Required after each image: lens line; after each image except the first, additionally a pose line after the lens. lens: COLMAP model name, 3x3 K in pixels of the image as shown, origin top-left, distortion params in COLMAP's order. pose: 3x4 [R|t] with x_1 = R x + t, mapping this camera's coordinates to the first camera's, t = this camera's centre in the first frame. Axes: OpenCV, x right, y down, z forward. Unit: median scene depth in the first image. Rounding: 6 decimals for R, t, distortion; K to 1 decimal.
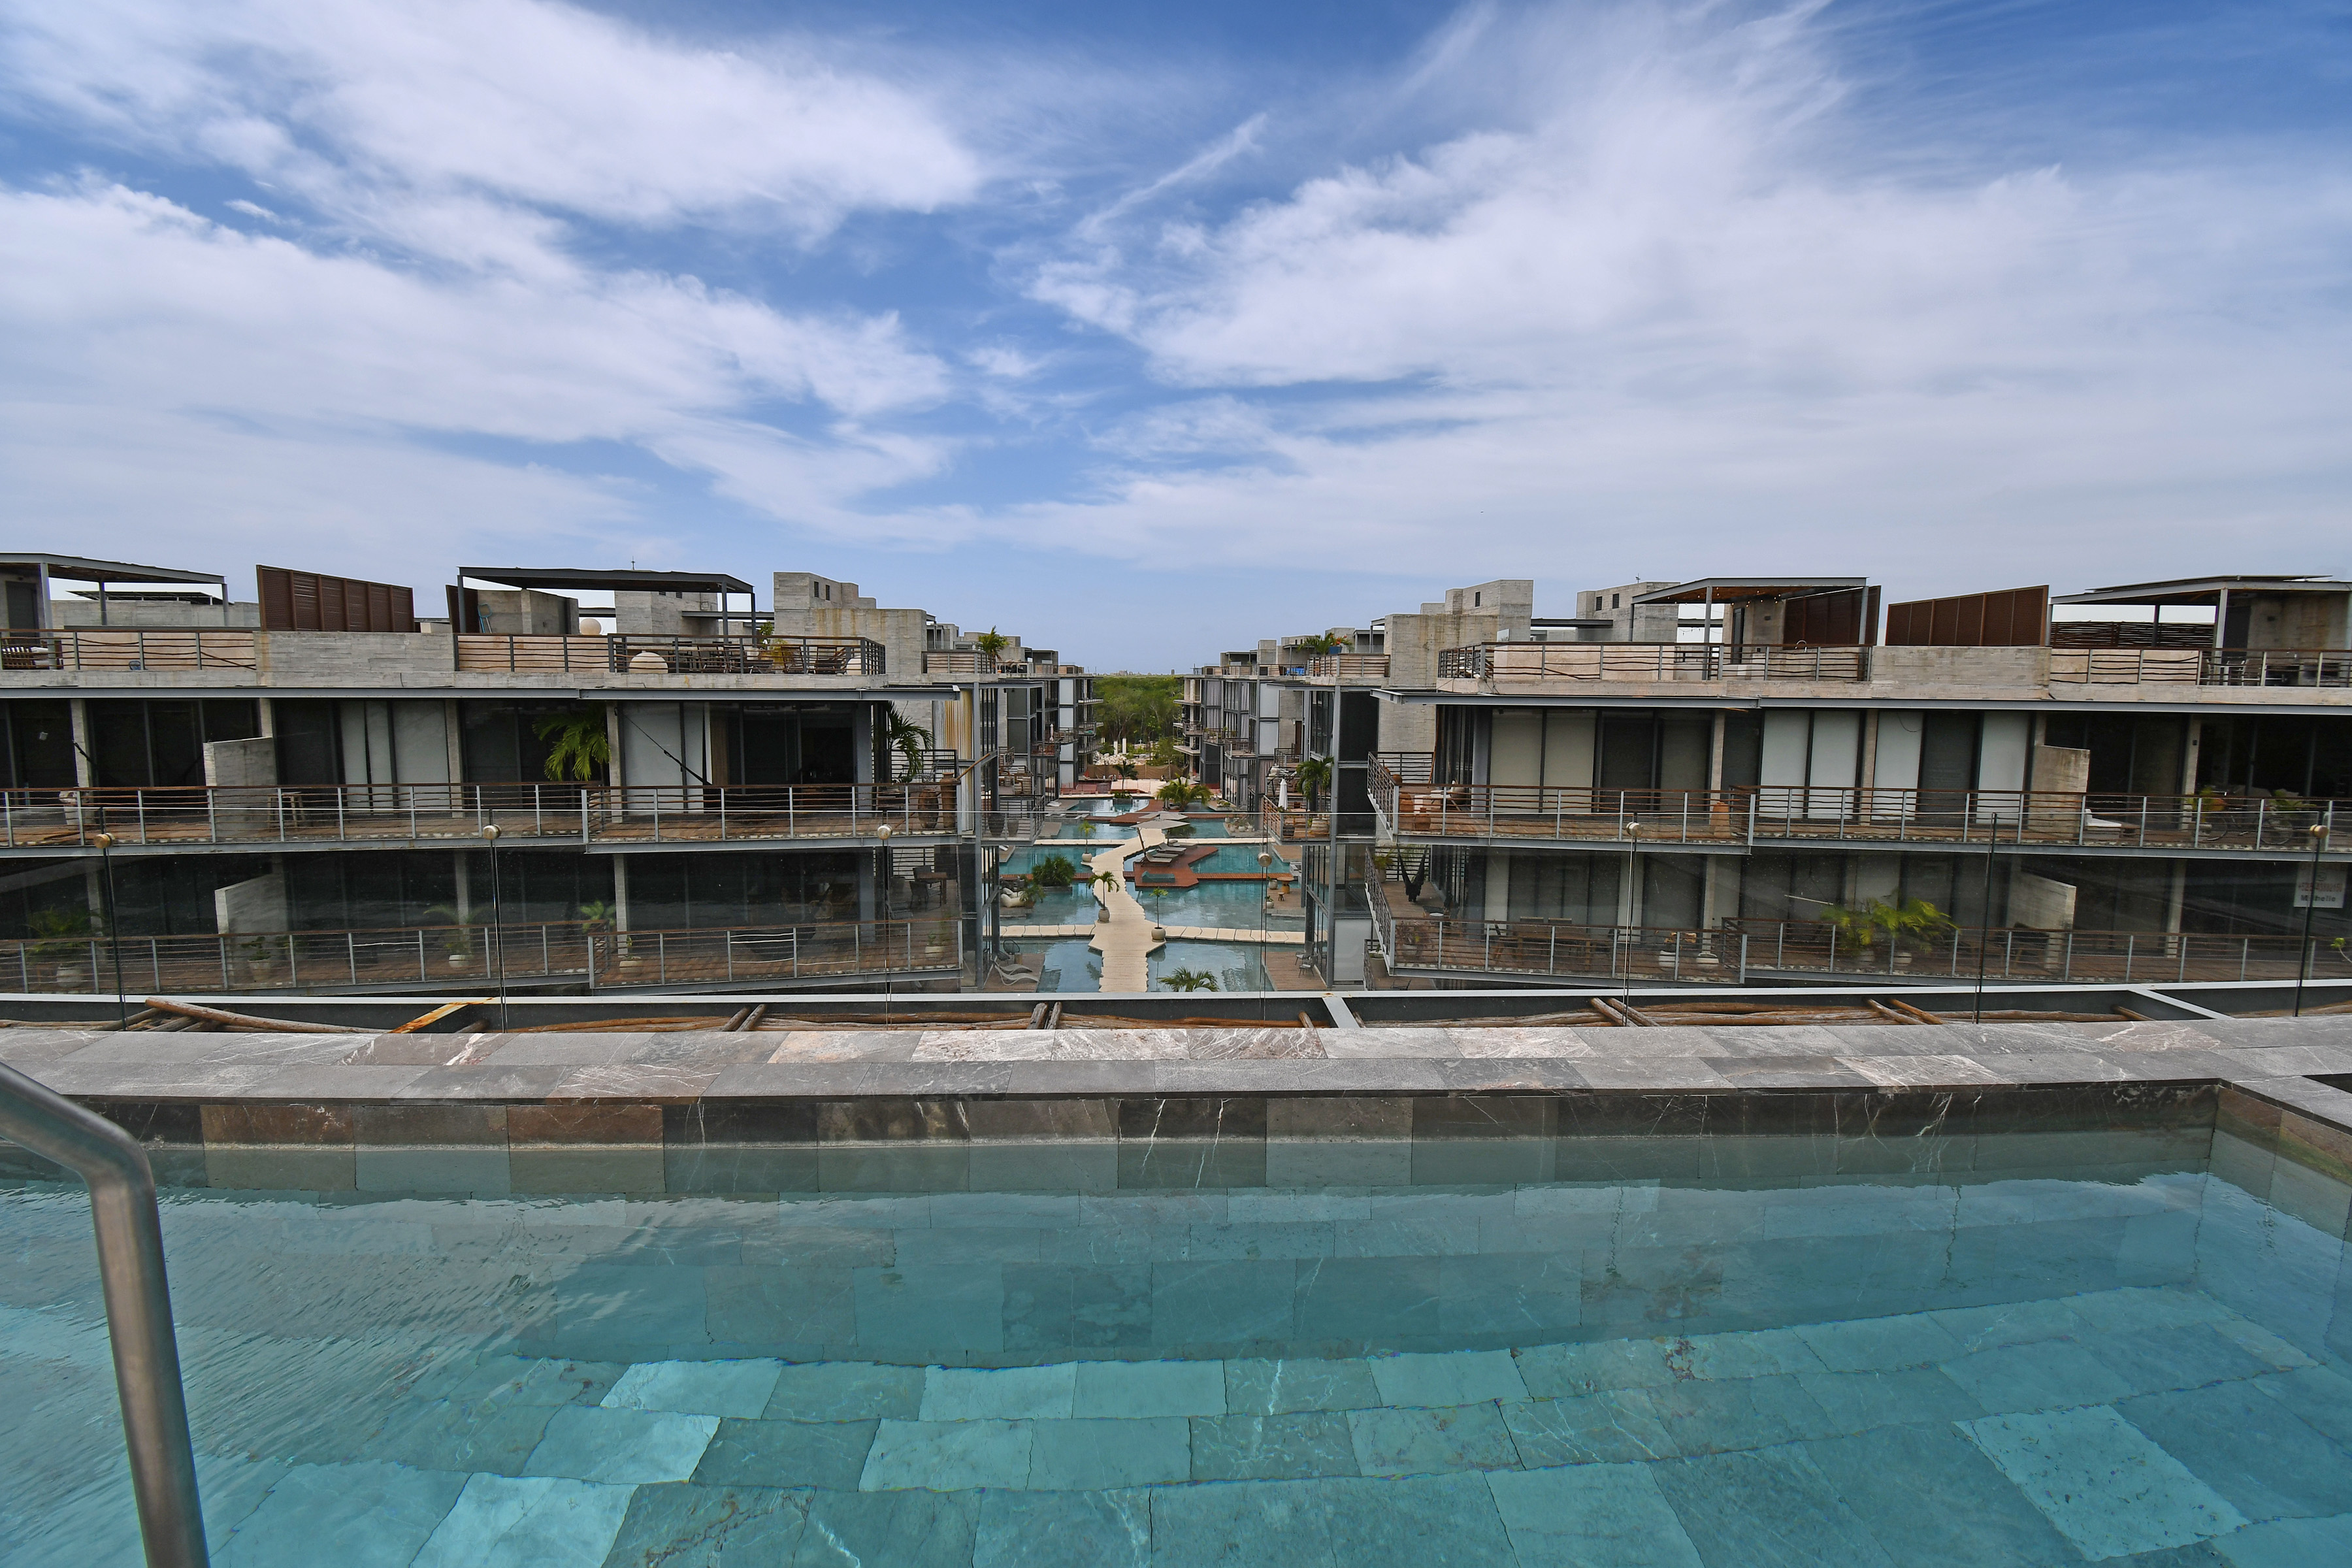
lens RADIAL K [[1030.9, 0, 1176.0], [0, 1030.9, 784.0], [0, 0, 1]] dist [0.000279, -0.016691]
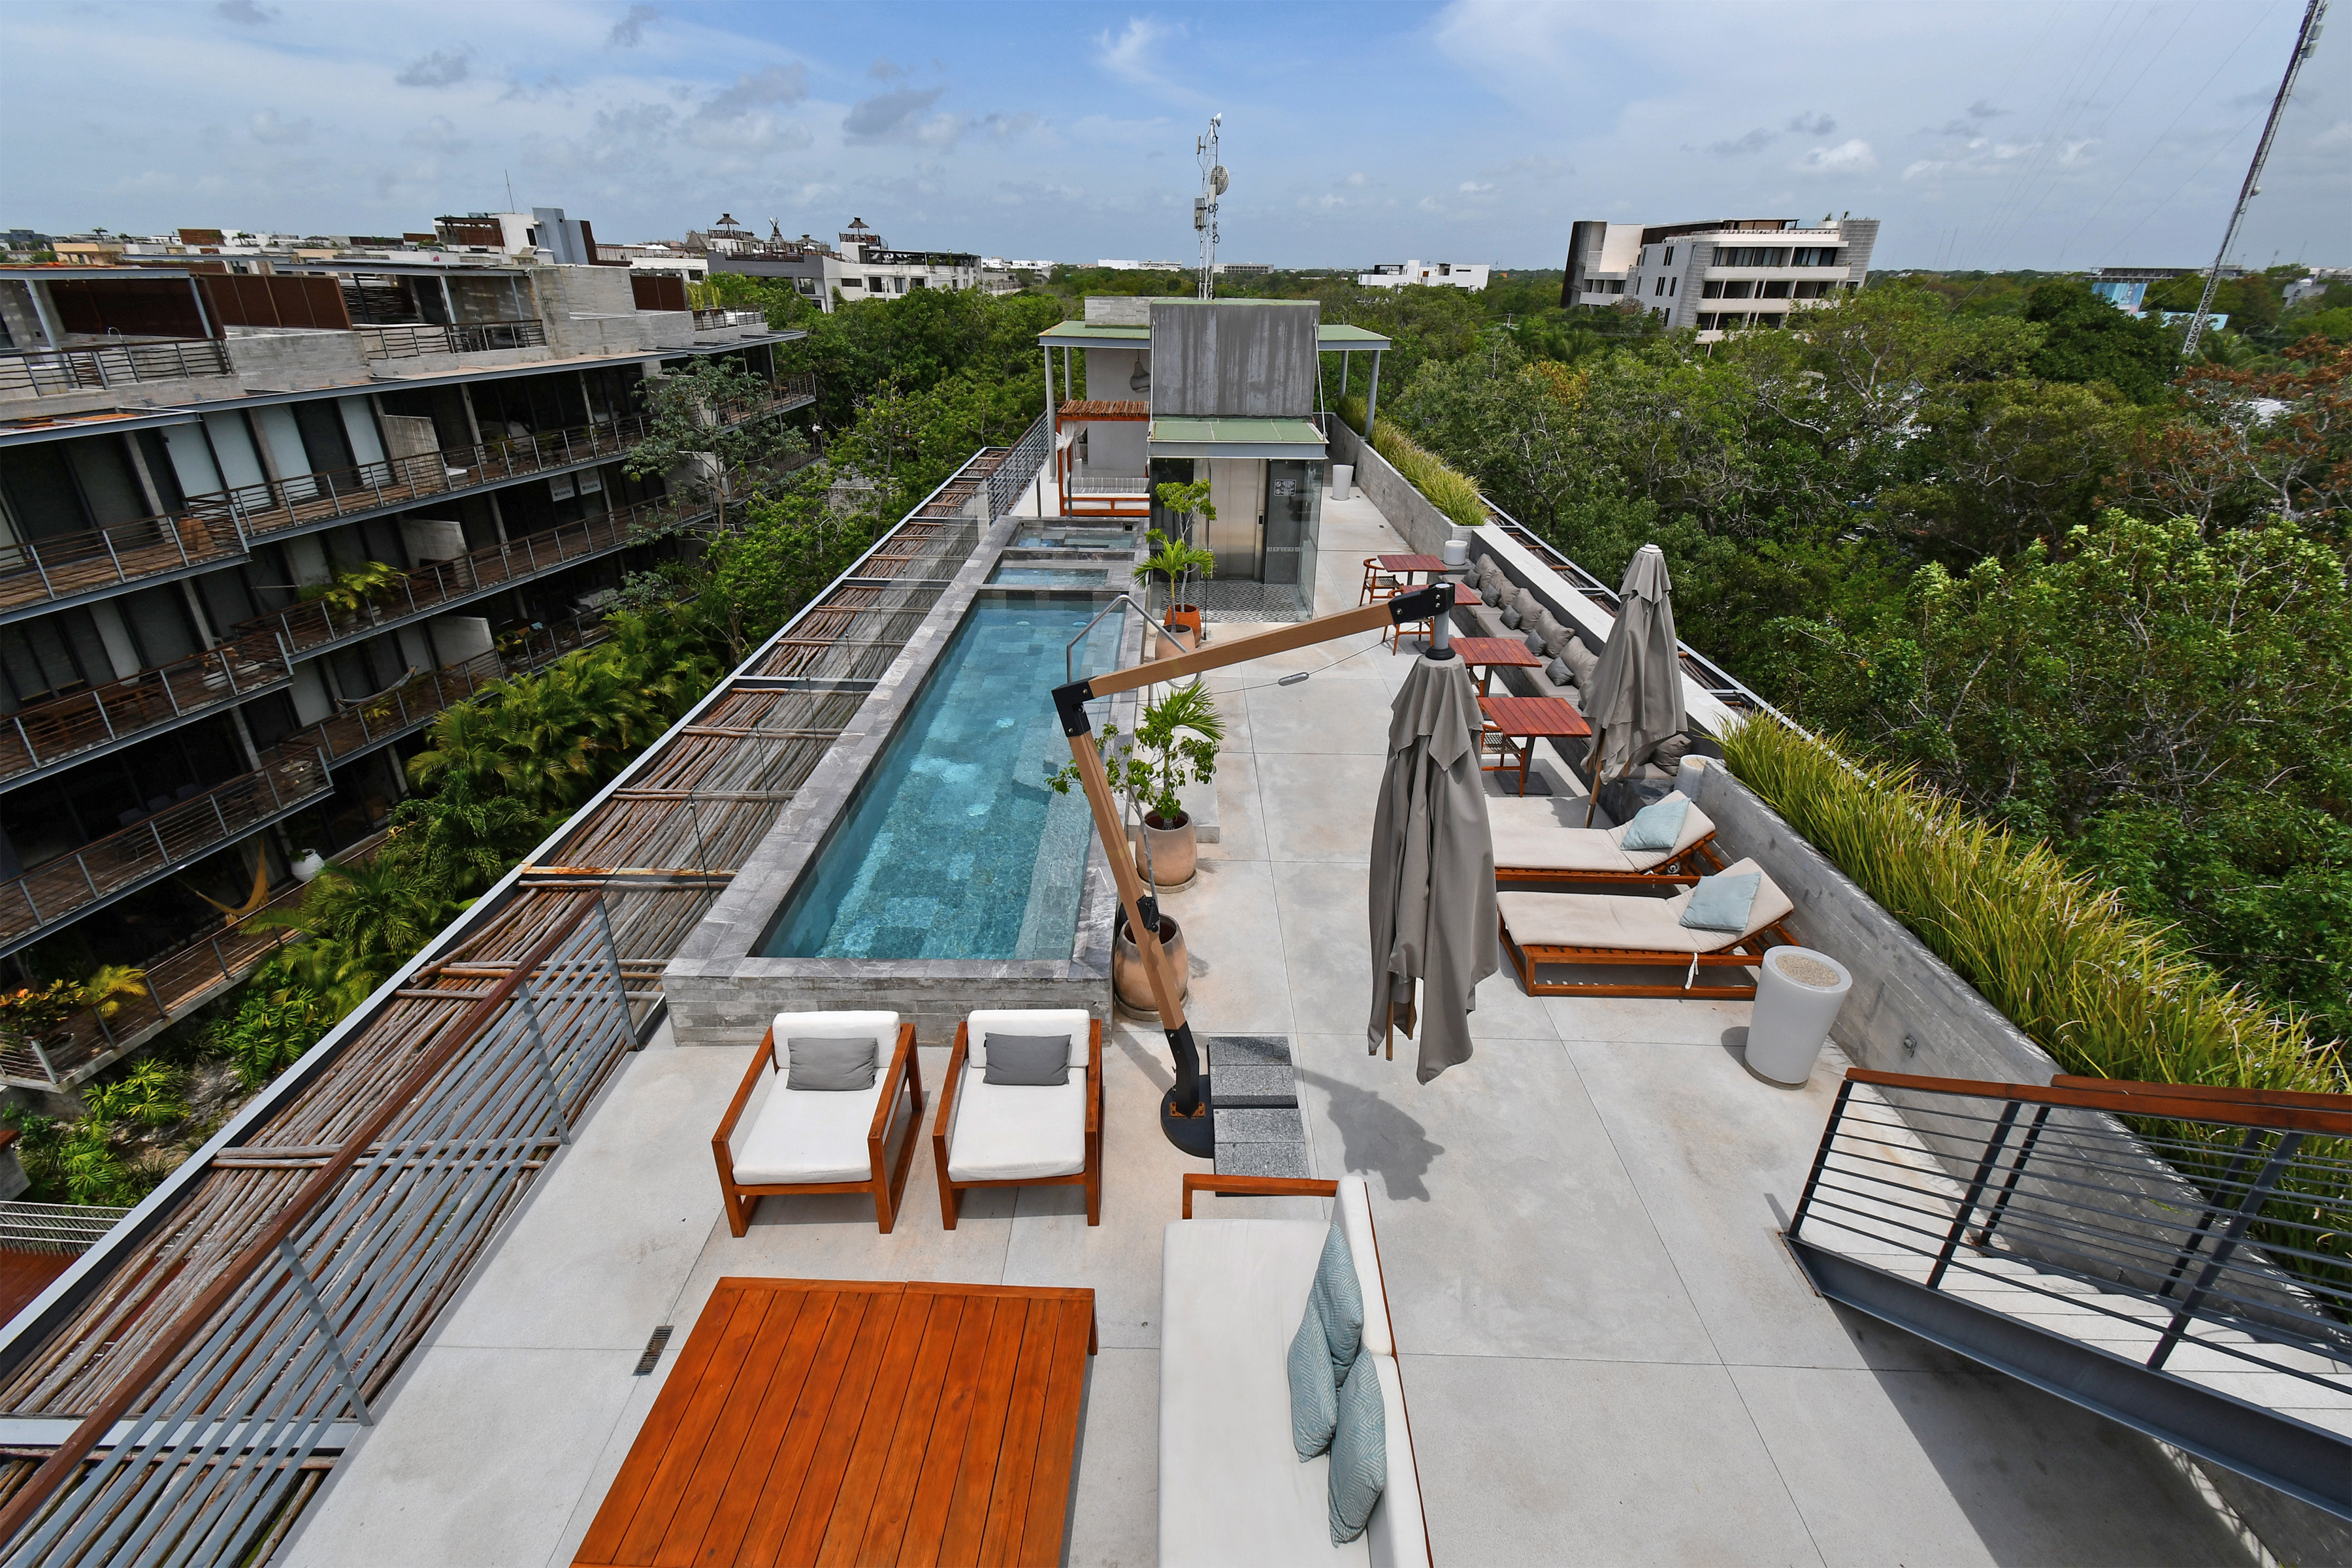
lens RADIAL K [[1059.9, 0, 1169.3], [0, 1059.9, 739.1], [0, 0, 1]] dist [0.055147, -0.024624]
pose [[0.037263, -0.413038, 0.909951, -0.496901], [0.090297, 0.908250, 0.408568, -0.134853], [-0.995218, 0.066941, 0.071140, -0.029676]]
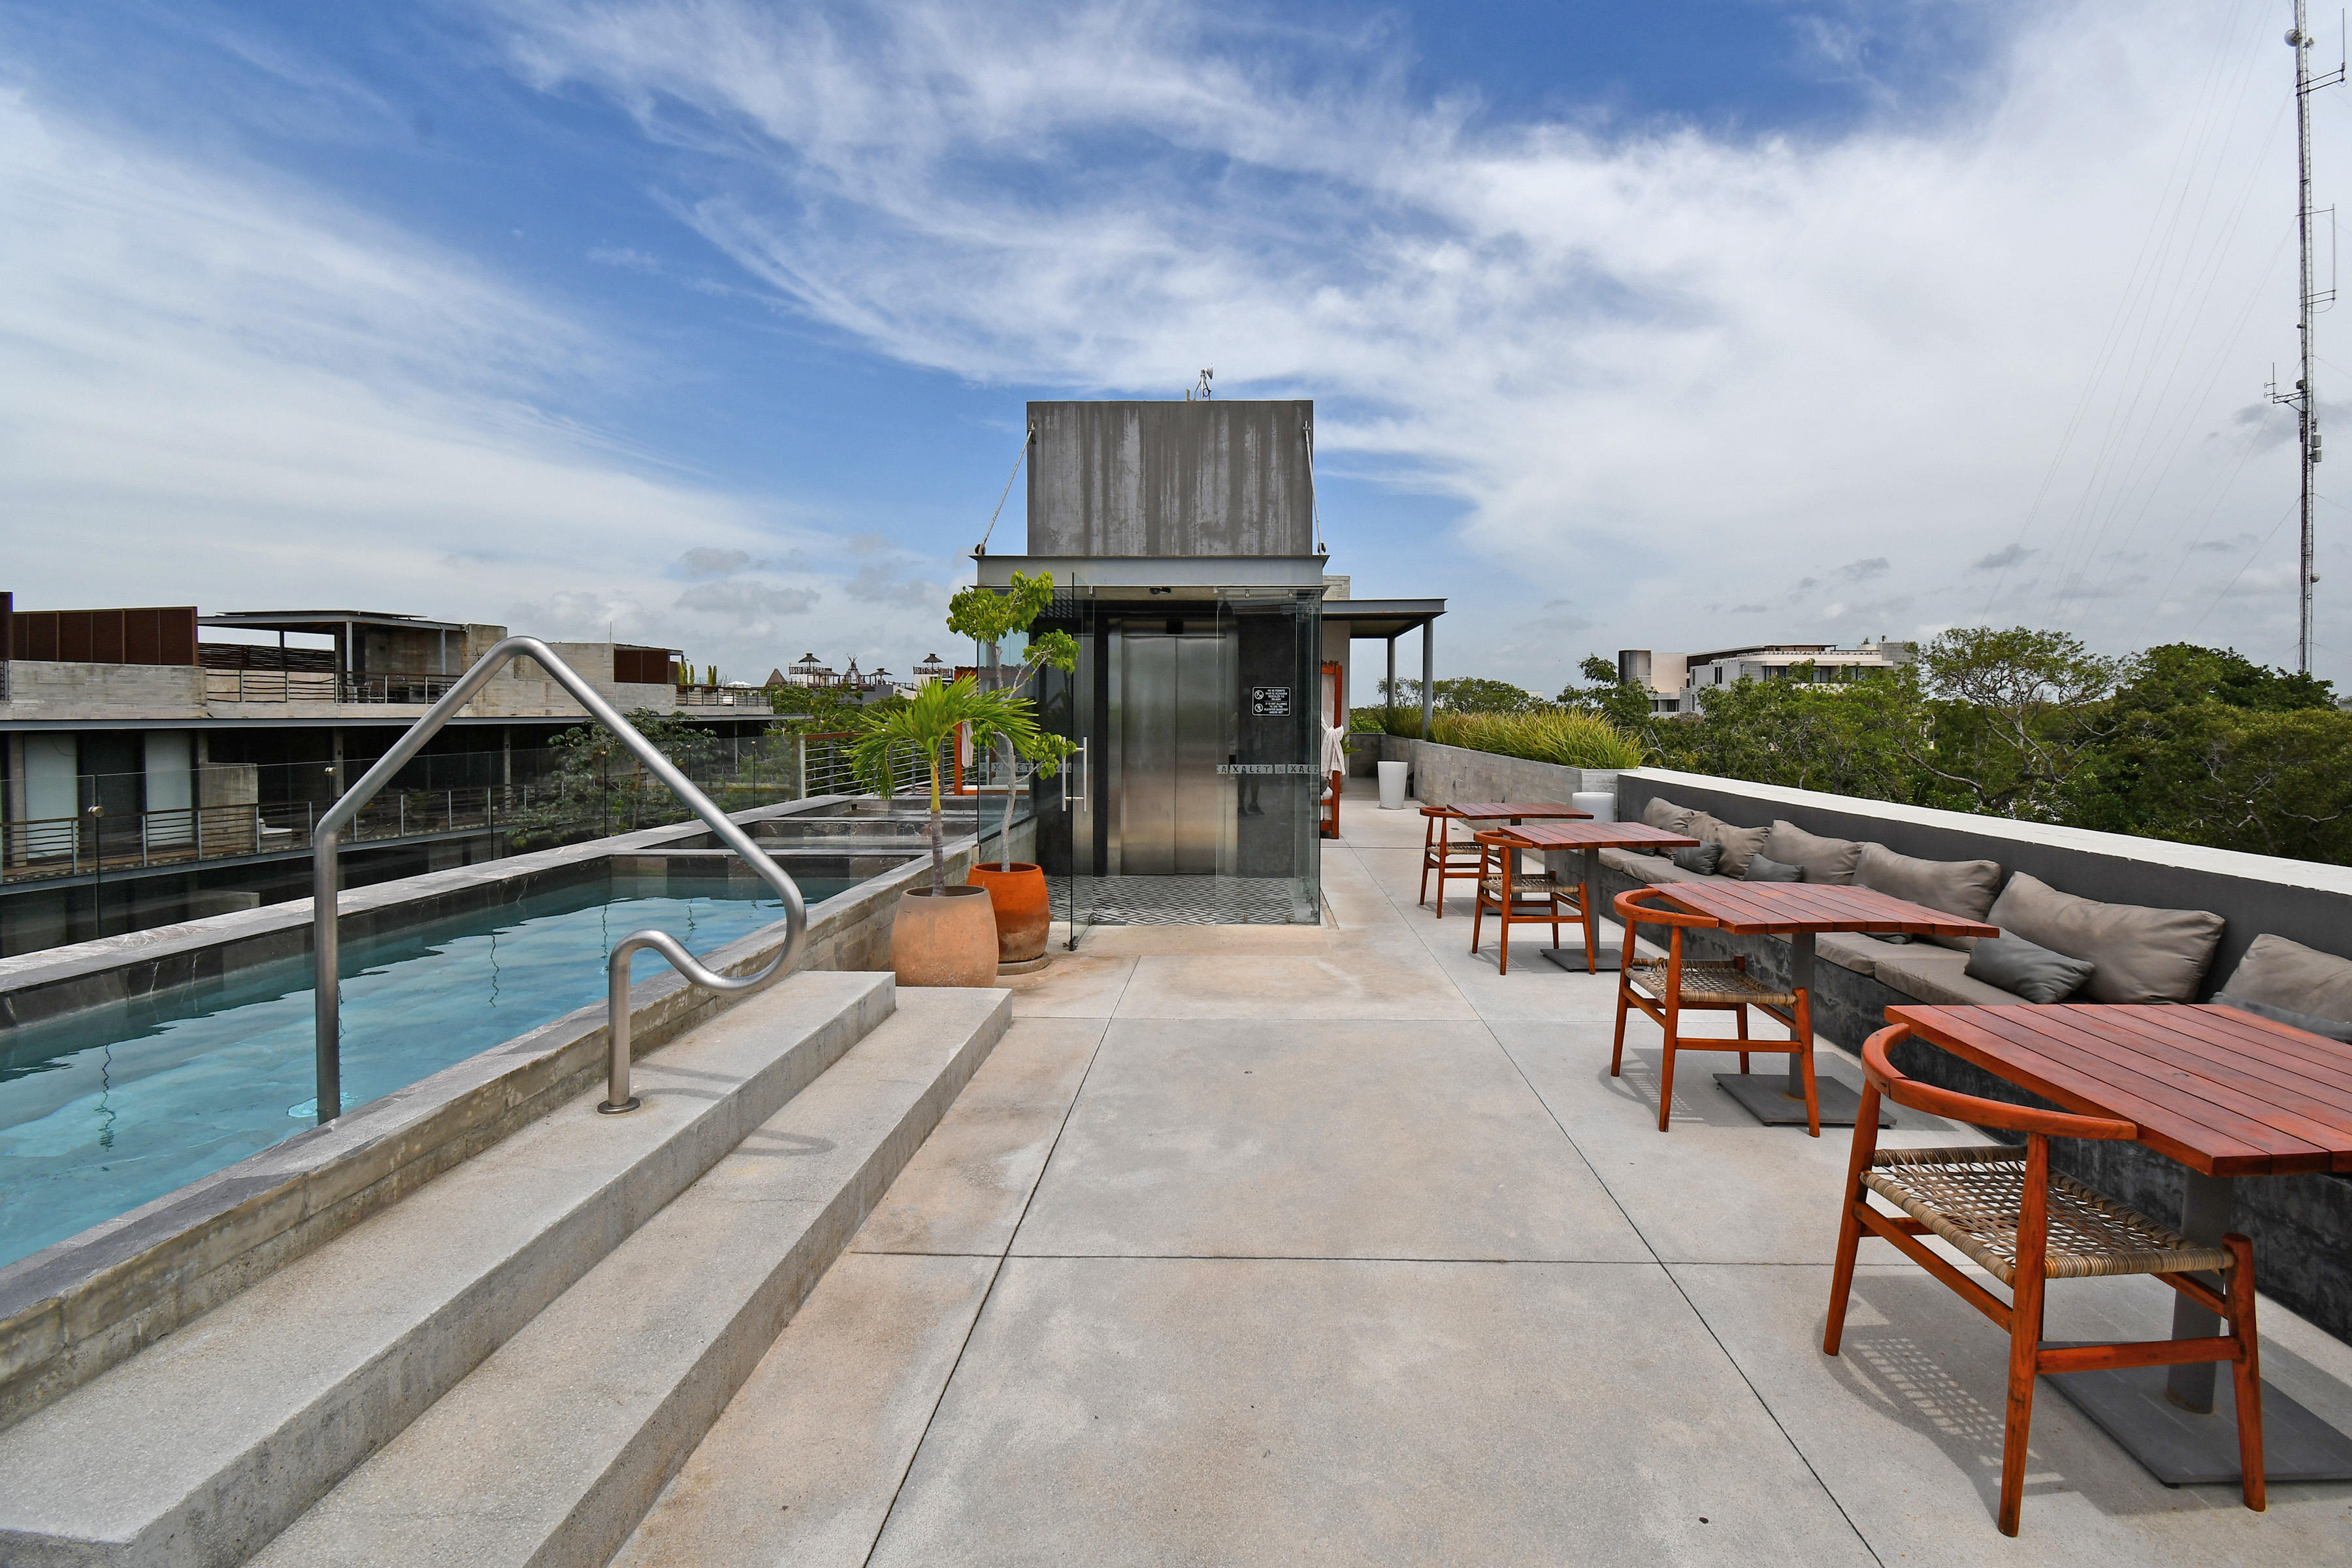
lens RADIAL K [[1084.4, 0, 1223.5], [0, 1084.4, 732.9], [0, 0, 1]] dist [0.025046, -0.028173]
pose [[0.054368, -0.027350, 0.998146, -0.176450], [0.103468, 0.994398, 0.021612, 0.014177], [-0.993146, 0.102101, 0.056893, -0.072192]]
